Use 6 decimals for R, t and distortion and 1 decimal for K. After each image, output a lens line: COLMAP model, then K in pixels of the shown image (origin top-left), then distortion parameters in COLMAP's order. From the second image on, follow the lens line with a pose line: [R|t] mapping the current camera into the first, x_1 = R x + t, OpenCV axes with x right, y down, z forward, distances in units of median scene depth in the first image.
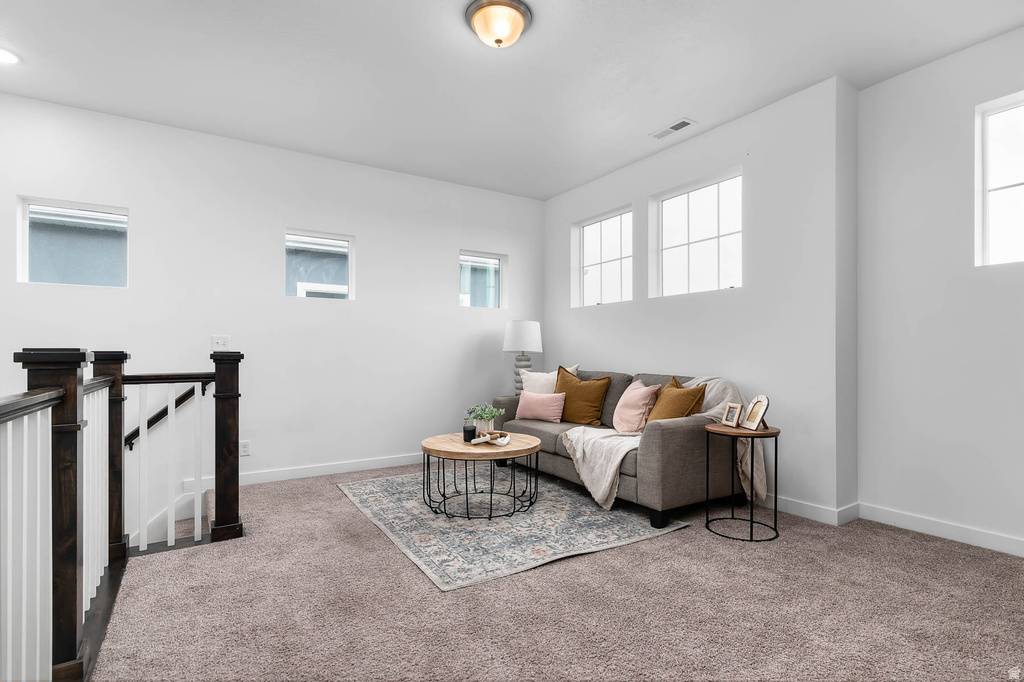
lens RADIAL K [[493.3, 0, 511.8], [0, 493.3, 349.8], [0, 0, 1]] dist [-0.011609, 0.000250]
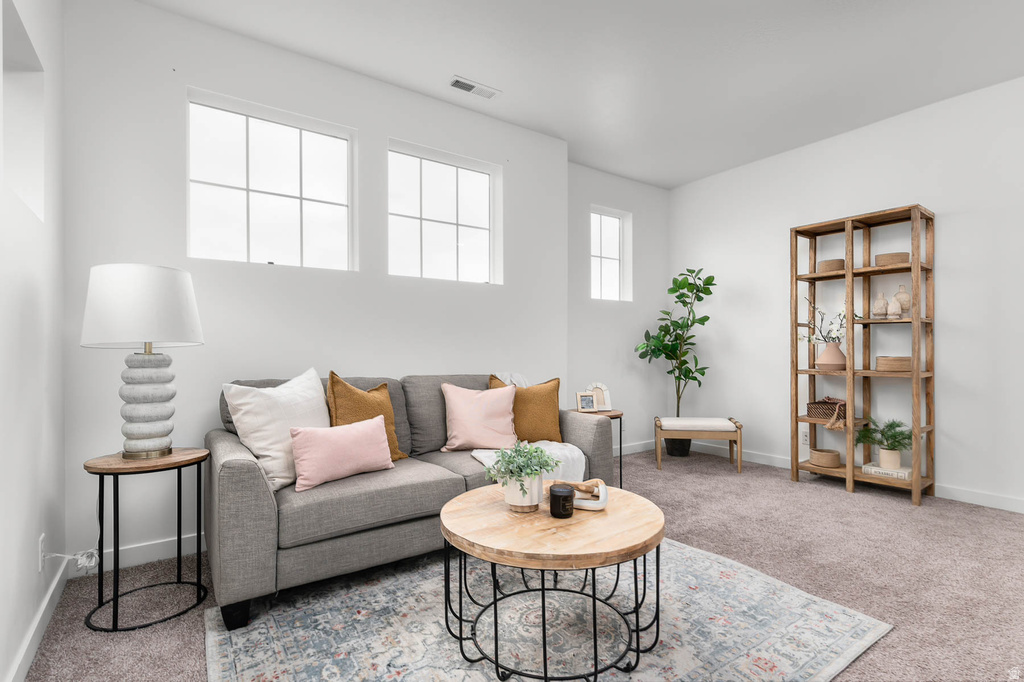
lens RADIAL K [[493.3, 0, 511.8], [0, 493.3, 349.8], [0, 0, 1]] dist [-0.011609, 0.000250]
pose [[-0.046986, -0.004052, 0.998887, -0.527531], [-0.005962, 0.999975, 0.003776, 0.006736], [-0.998878, -0.005778, -0.047009, 0.943122]]
